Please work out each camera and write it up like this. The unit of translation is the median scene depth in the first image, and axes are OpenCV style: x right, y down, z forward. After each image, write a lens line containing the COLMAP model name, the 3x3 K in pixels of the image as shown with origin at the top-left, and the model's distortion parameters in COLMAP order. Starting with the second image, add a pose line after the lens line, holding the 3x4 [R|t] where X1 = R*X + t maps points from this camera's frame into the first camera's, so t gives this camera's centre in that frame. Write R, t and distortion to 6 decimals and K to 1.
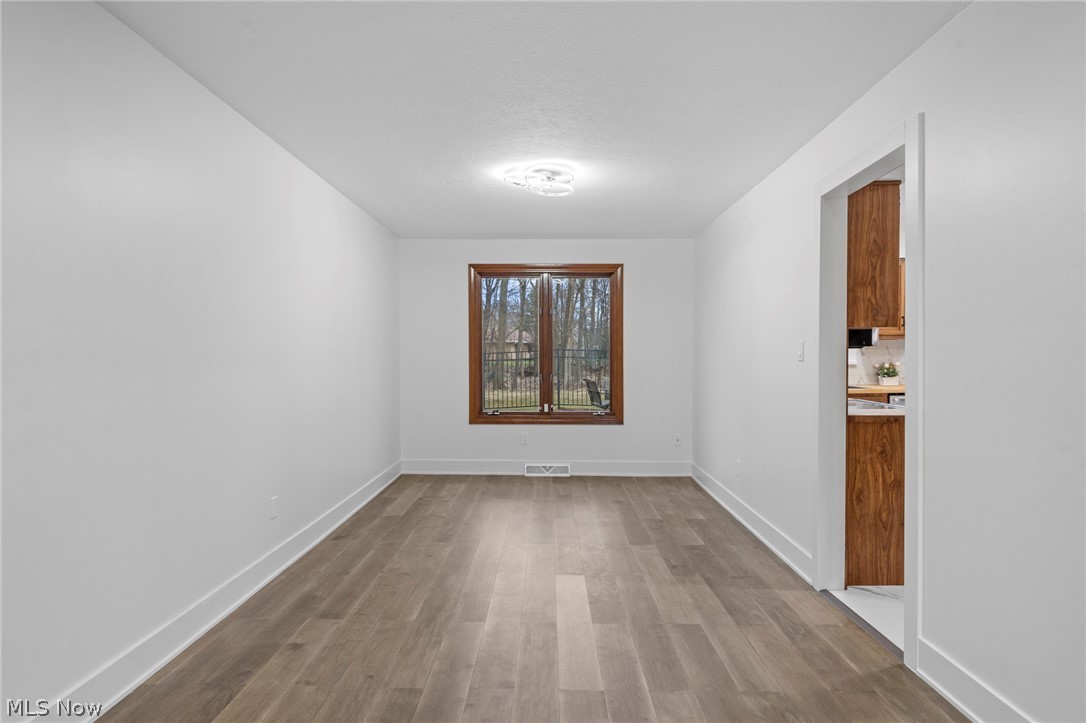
lens RADIAL K [[611.2, 0, 543.0], [0, 611.2, 361.5], [0, 0, 1]] dist [-0.000480, -0.000057]
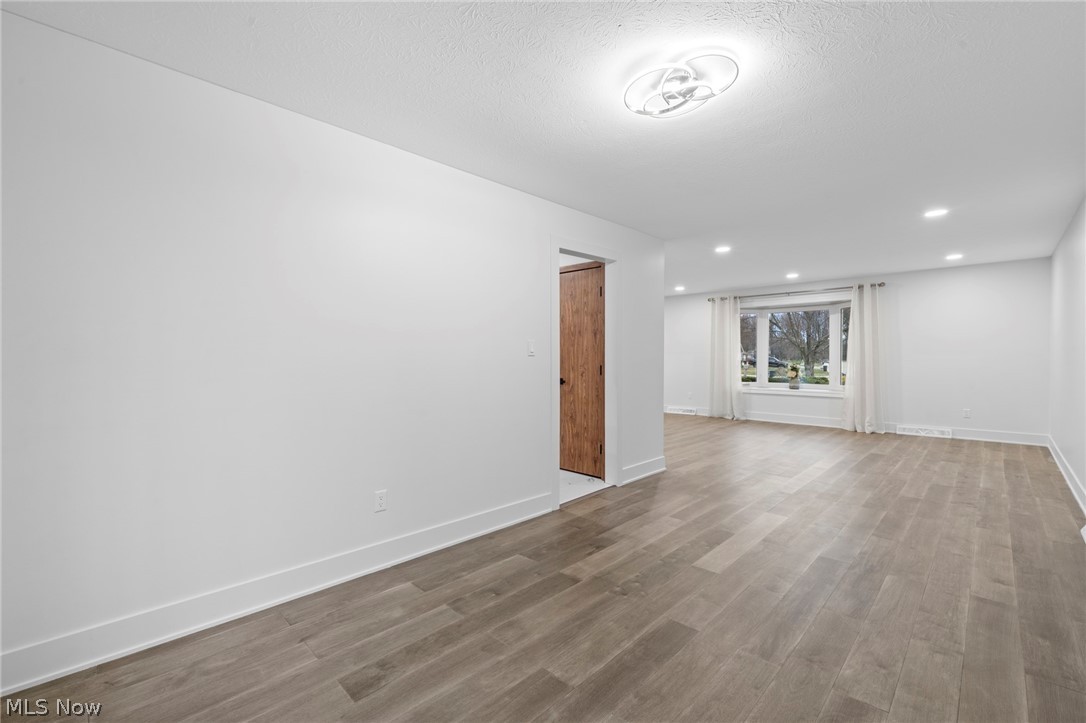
lens RADIAL K [[466.6, 0, 542.5], [0, 466.6, 358.1], [0, 0, 1]] dist [-0.001010, 0.000142]
pose [[-0.723217, 0.001801, 0.690619, -0.327263], [0.008339, 0.999946, 0.006124, 0.000311], [-0.690571, 0.010188, -0.723193, 1.957175]]
